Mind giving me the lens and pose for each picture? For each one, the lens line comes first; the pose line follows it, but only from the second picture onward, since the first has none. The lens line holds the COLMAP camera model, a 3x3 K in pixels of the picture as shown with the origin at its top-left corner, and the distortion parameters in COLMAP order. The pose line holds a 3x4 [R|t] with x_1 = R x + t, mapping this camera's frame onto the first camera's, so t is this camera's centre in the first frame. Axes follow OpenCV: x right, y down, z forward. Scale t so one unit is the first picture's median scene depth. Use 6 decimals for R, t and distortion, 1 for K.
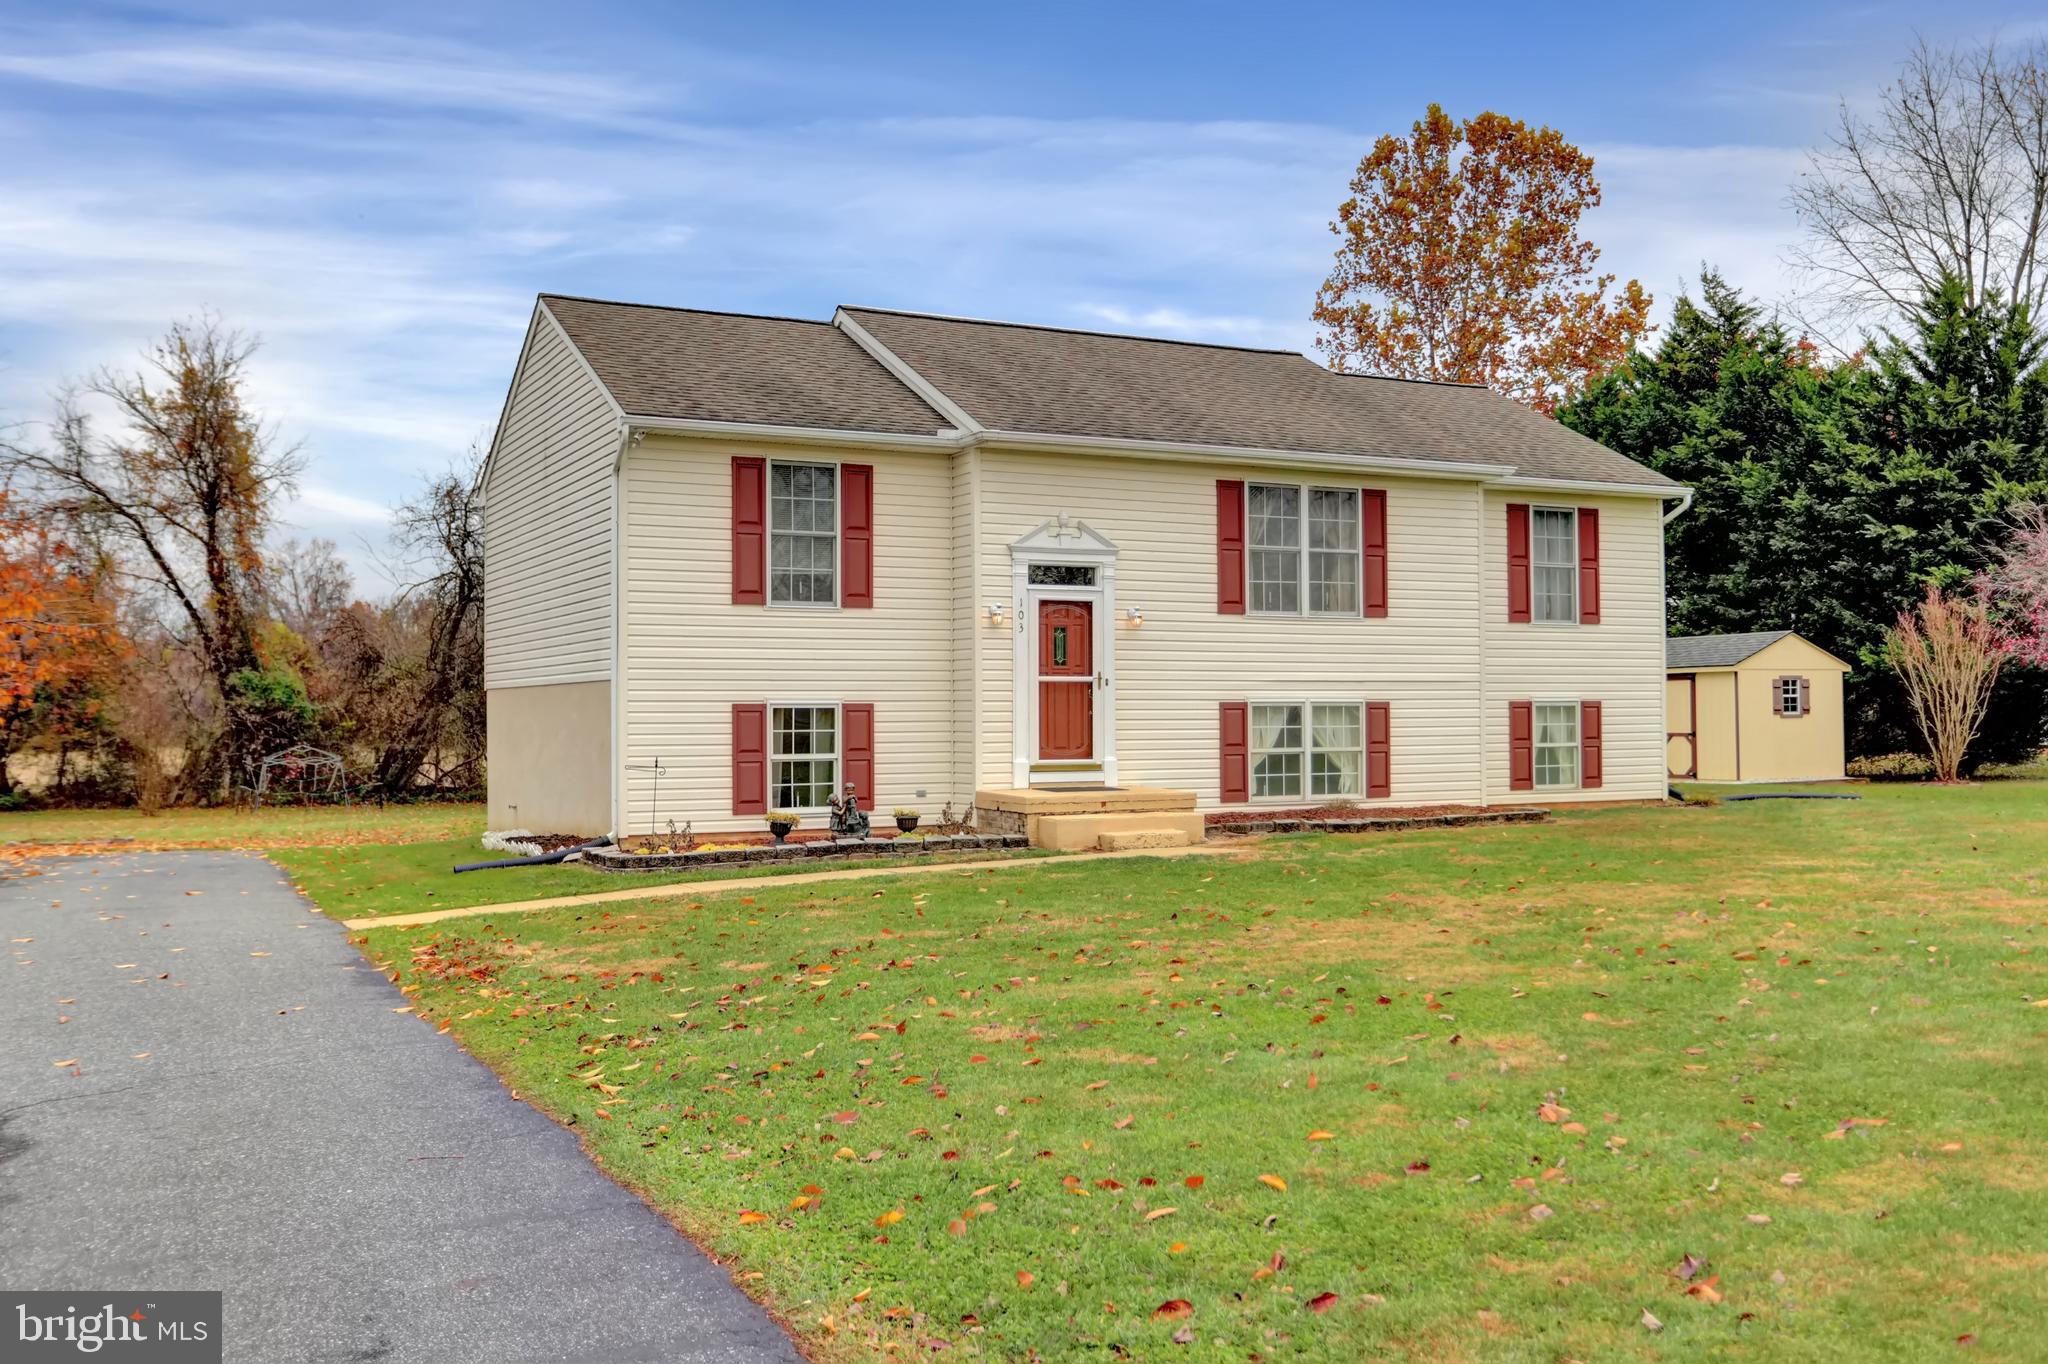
lens RADIAL K [[1818.9, 0, 1024.0], [0, 1818.9, 682.0], [0, 0, 1]] dist [0.011527, 0.007871]
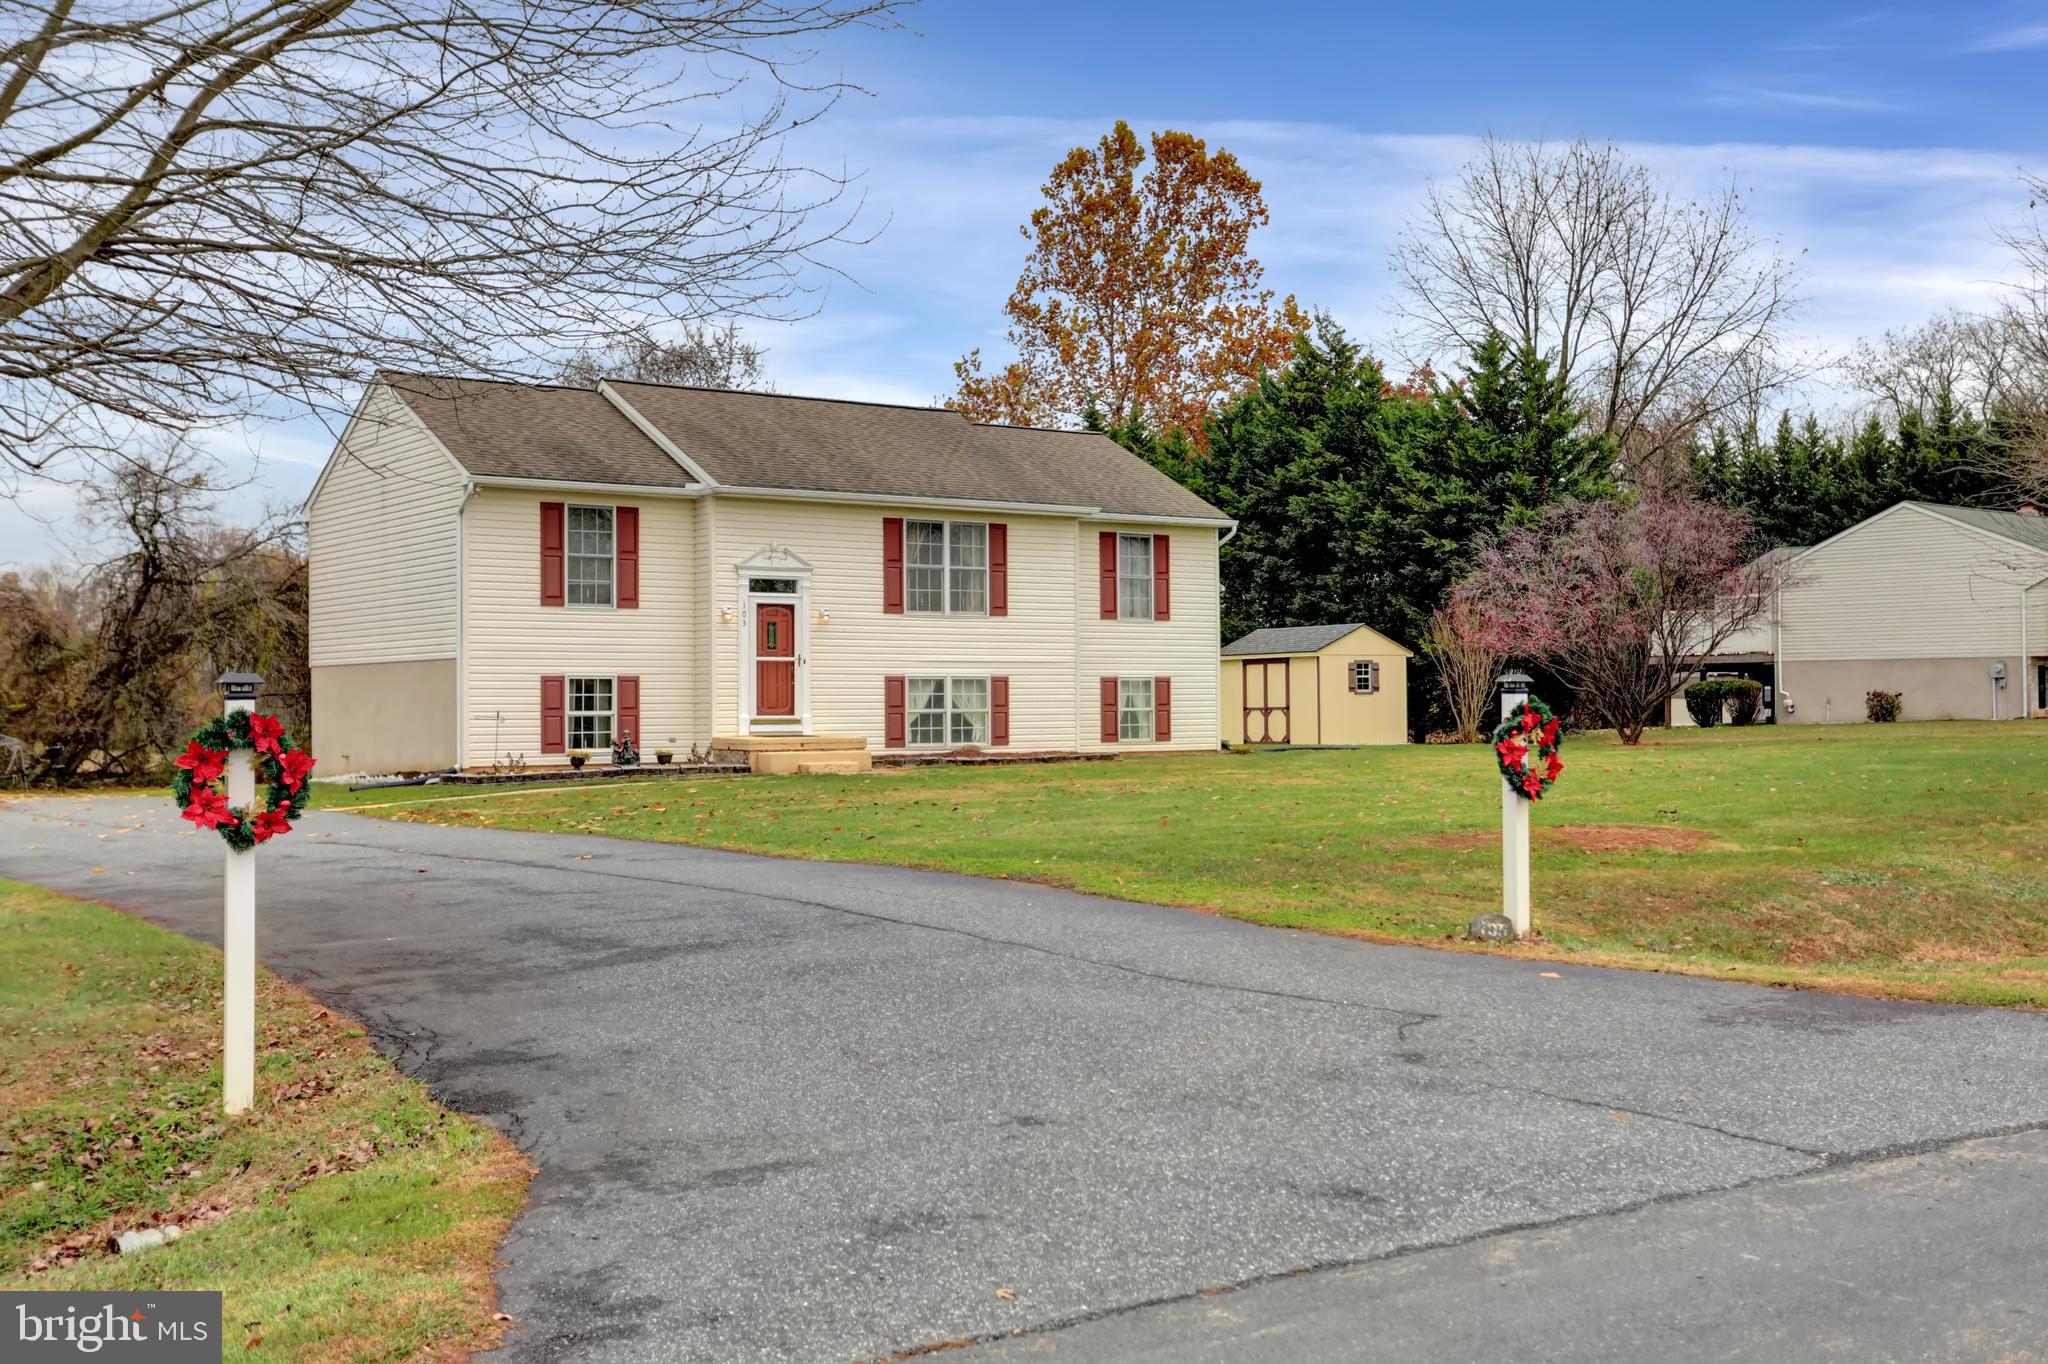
lens RADIAL K [[2134.7, 0, 1024.0], [0, 2134.7, 682.0], [0, 0, 1]] dist [0.008635, 0.003724]
pose [[0.988934, 0.001632, 0.148347, -0.030160], [-0.002541, 0.999979, 0.005936, 0.005465], [-0.148334, -0.006247, 0.988918, -0.631589]]
